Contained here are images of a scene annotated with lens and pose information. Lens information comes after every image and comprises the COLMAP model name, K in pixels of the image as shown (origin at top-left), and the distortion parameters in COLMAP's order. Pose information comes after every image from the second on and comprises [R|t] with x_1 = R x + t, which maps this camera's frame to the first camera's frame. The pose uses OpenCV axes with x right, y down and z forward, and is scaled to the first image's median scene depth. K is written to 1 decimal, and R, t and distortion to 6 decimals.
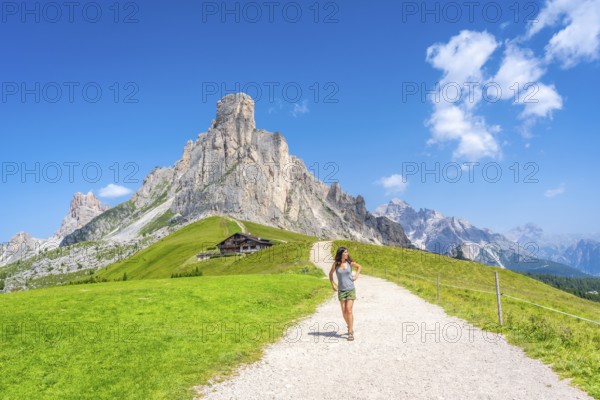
lens RADIAL K [[476.4, 0, 300.0], [0, 476.4, 200.0], [0, 0, 1]] dist [-0.010186, 0.000544]
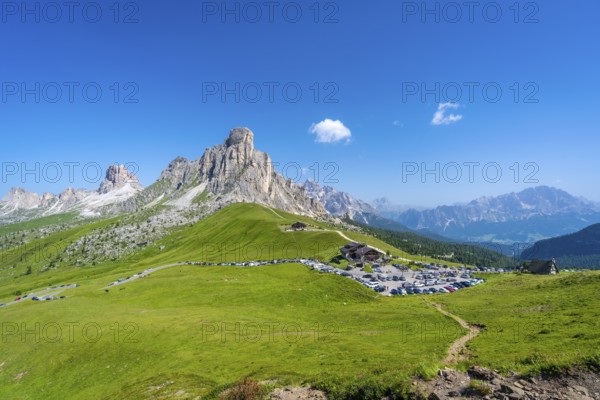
lens RADIAL K [[376.9, 0, 300.0], [0, 376.9, 200.0], [0, 0, 1]] dist [-0.003619, 0.001447]
pose [[0.971592, 0.052483, 0.230768, -0.254207], [-0.079243, 0.990959, 0.108262, -0.128881], [-0.222999, -0.123473, 0.966967, -0.505382]]
